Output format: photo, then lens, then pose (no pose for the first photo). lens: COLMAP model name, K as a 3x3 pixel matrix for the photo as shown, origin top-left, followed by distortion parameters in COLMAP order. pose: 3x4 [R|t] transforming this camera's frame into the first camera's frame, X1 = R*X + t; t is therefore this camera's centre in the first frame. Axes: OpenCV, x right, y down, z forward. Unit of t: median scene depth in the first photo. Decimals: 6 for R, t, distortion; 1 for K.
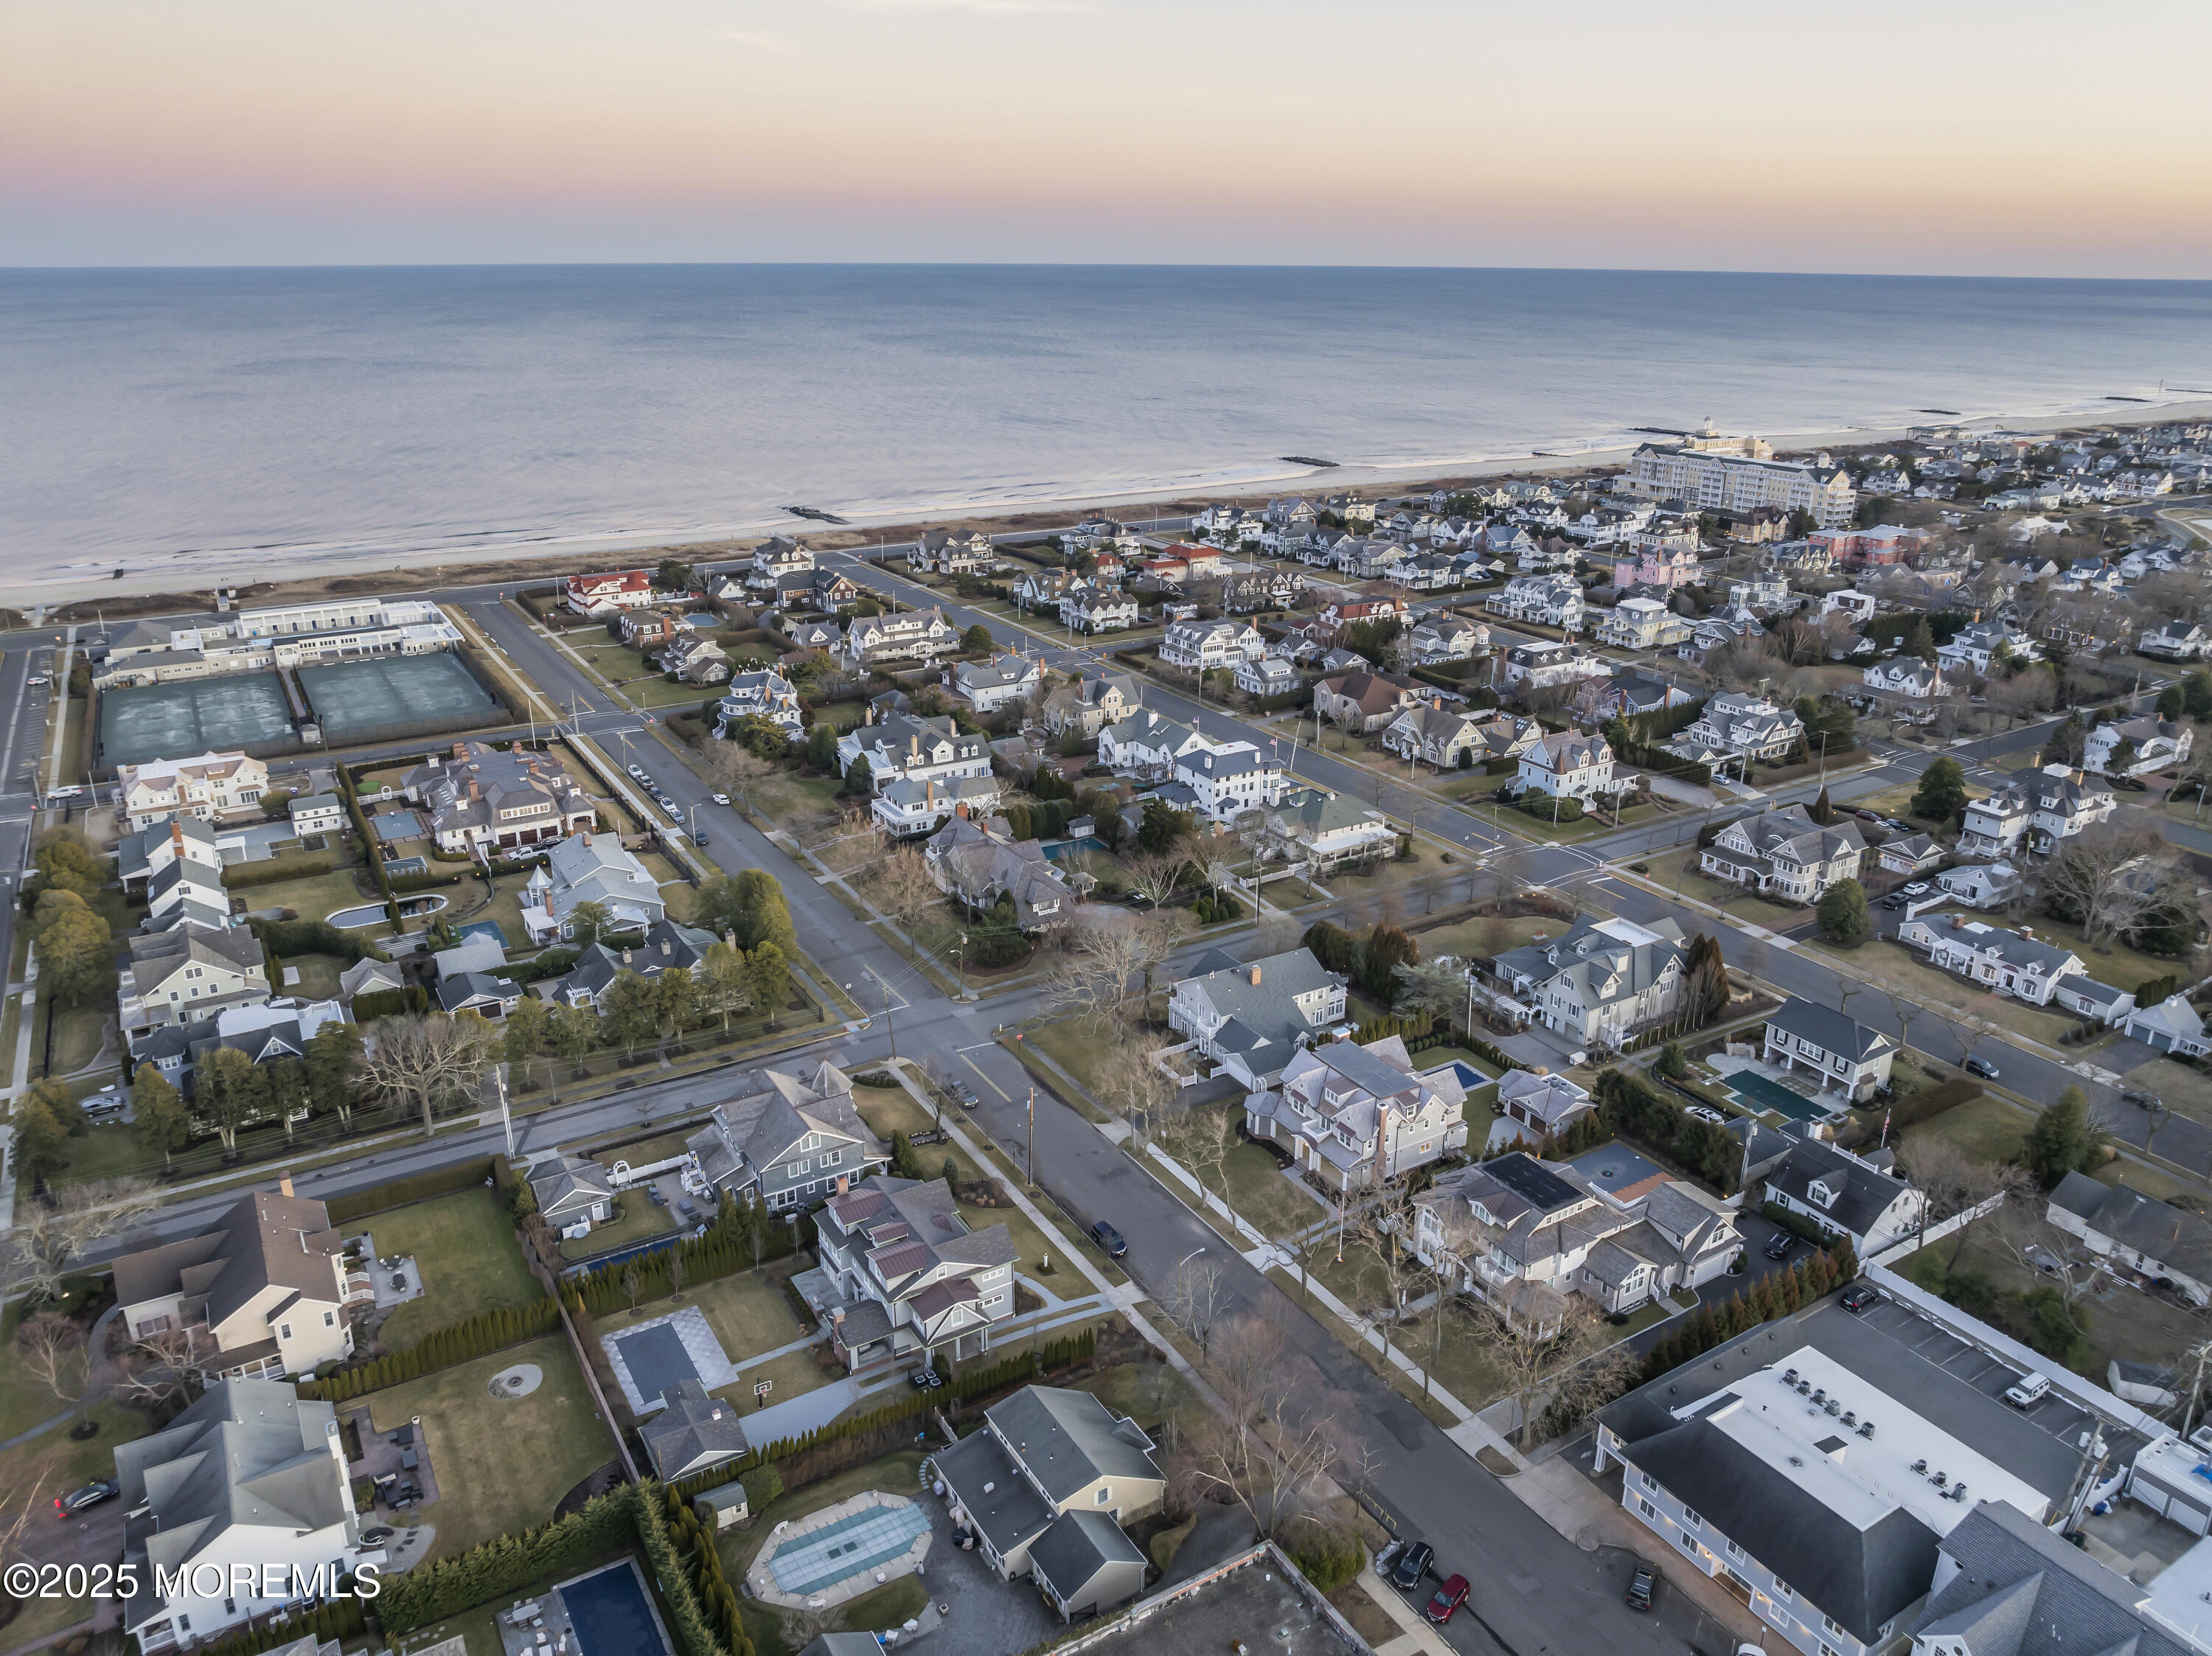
lens RADIAL K [[1553.8, 0, 1131.0], [0, 1553.8, 790.4], [0, 0, 1]] dist [-0.020411, -0.019591]
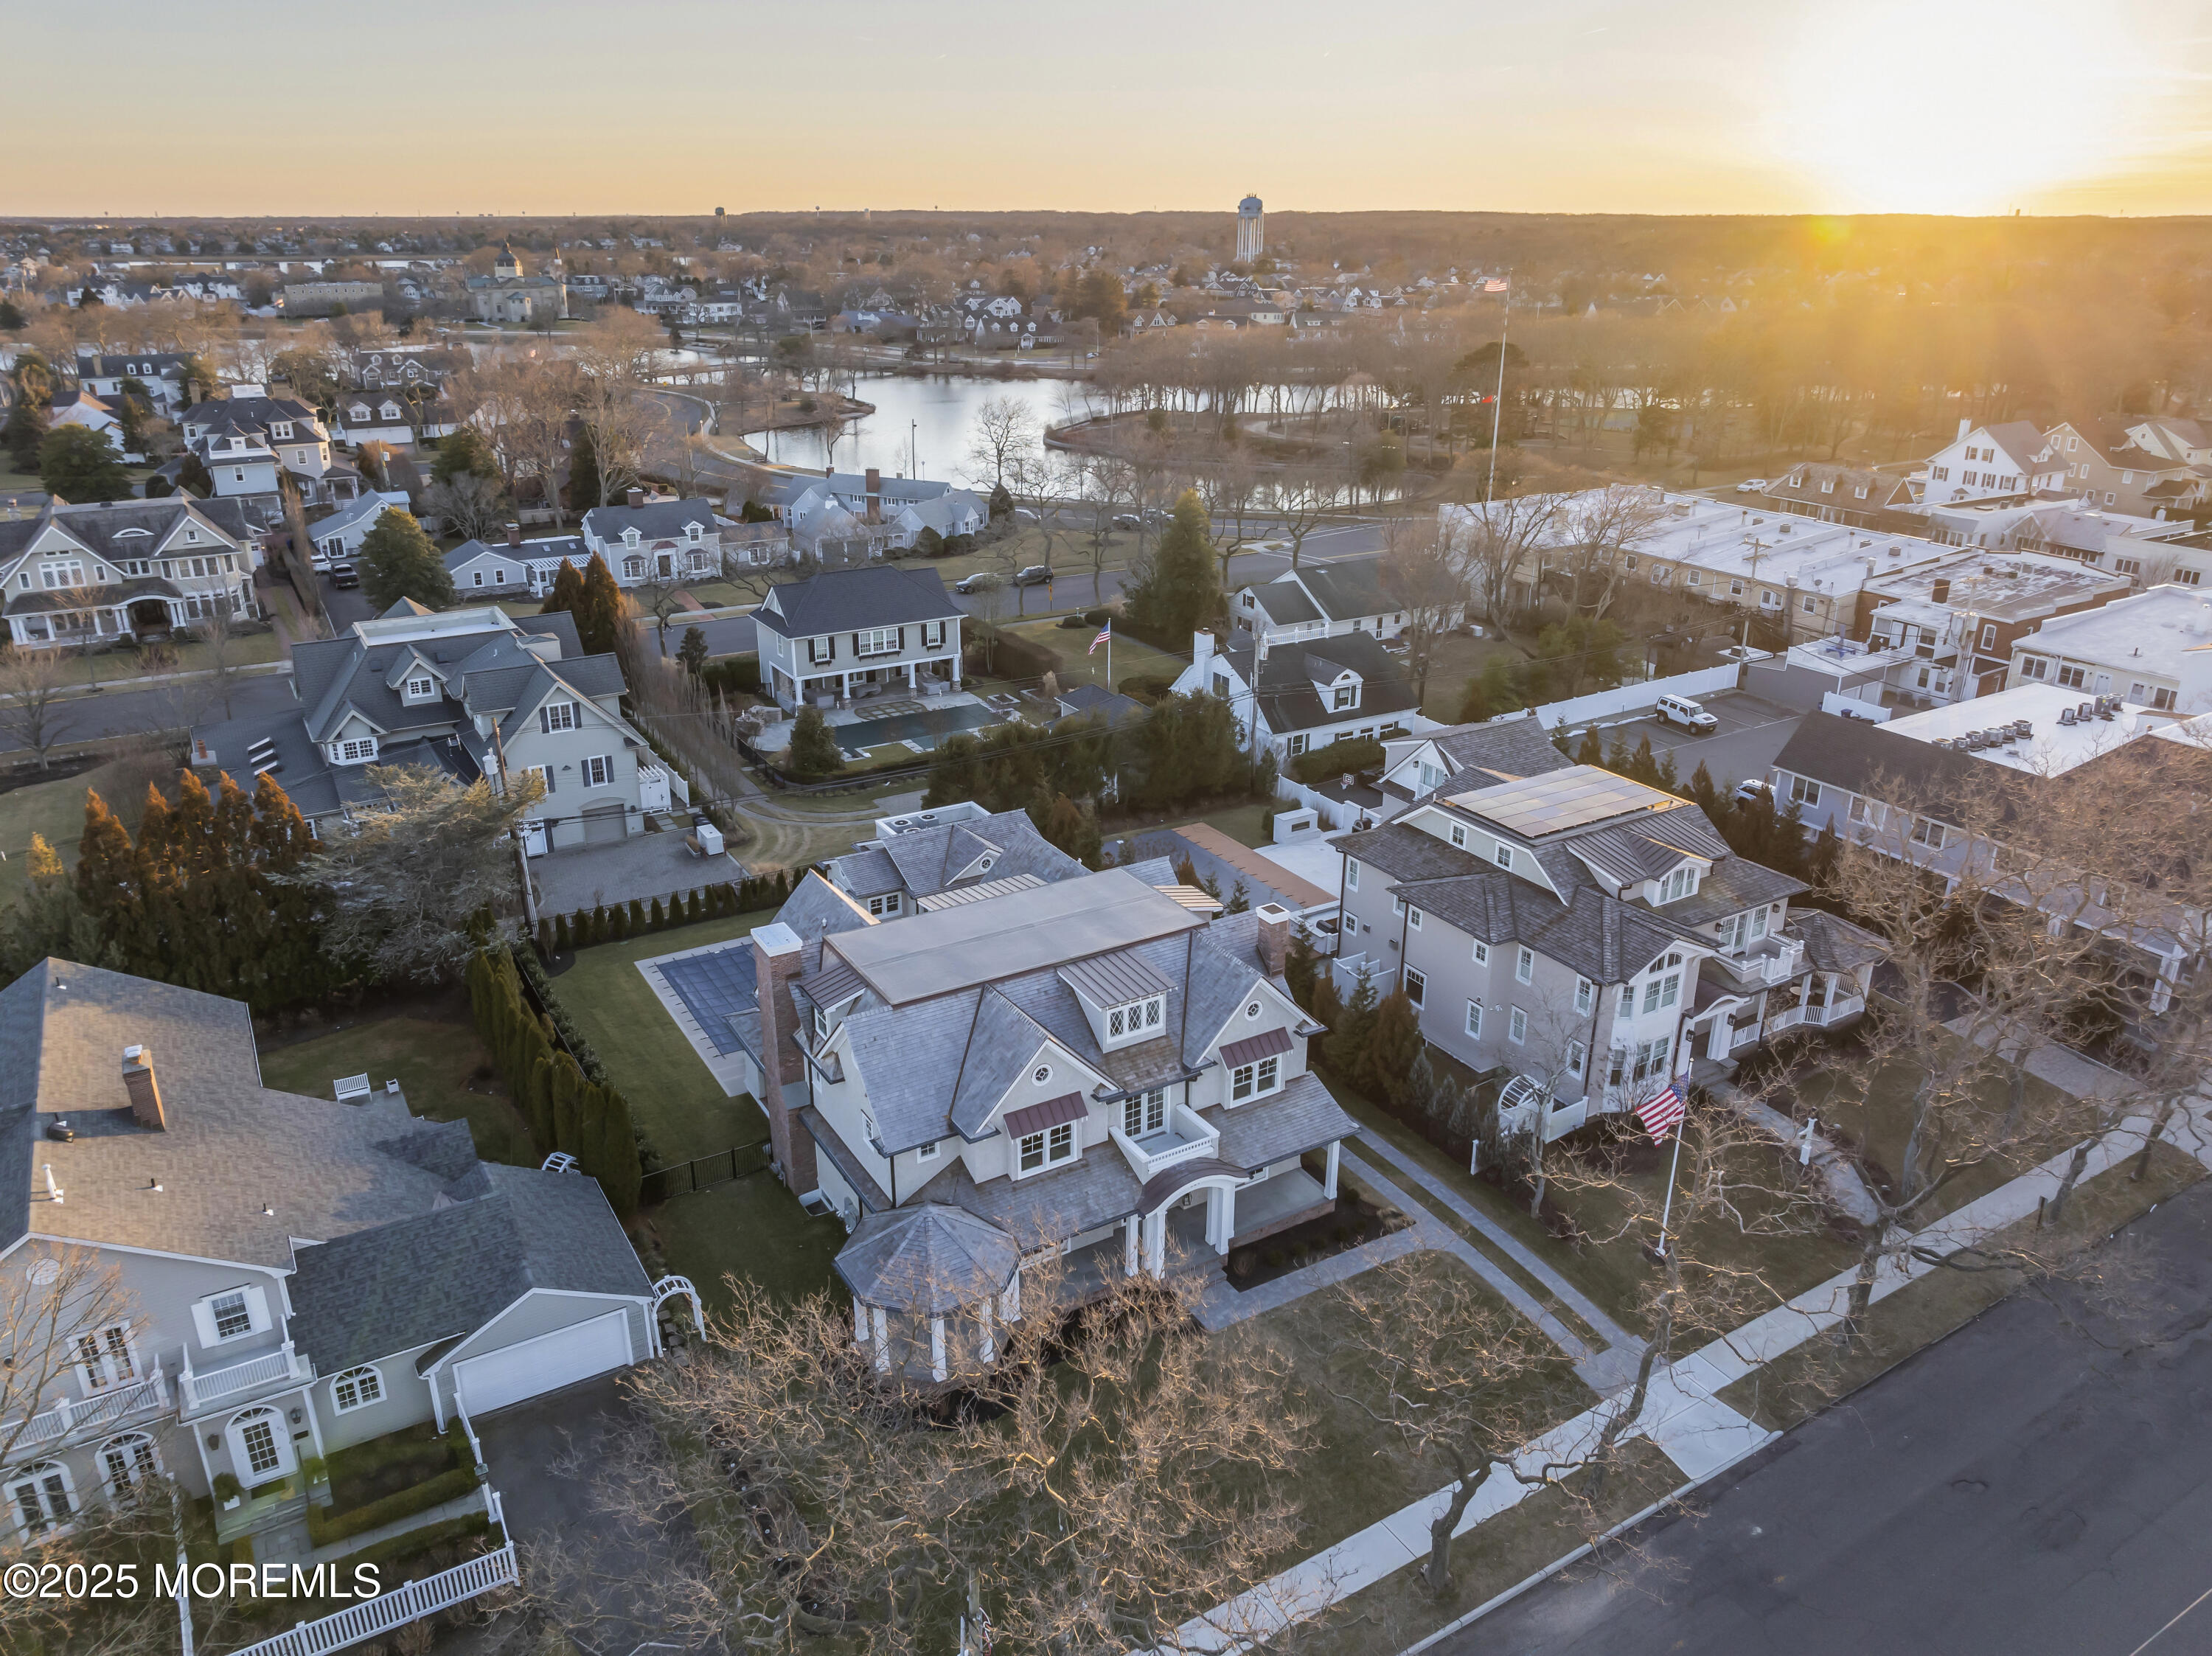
lens RADIAL K [[1553.8, 0, 1106.7], [0, 1553.8, 797.8], [0, 0, 1]] dist [-0.020411, -0.019591]
pose [[0.012189, -0.359206, 0.933179, -0.087374], [0.315607, 0.886924, 0.337279, 0.036604], [-0.948812, 0.290407, 0.124178, 0.618338]]
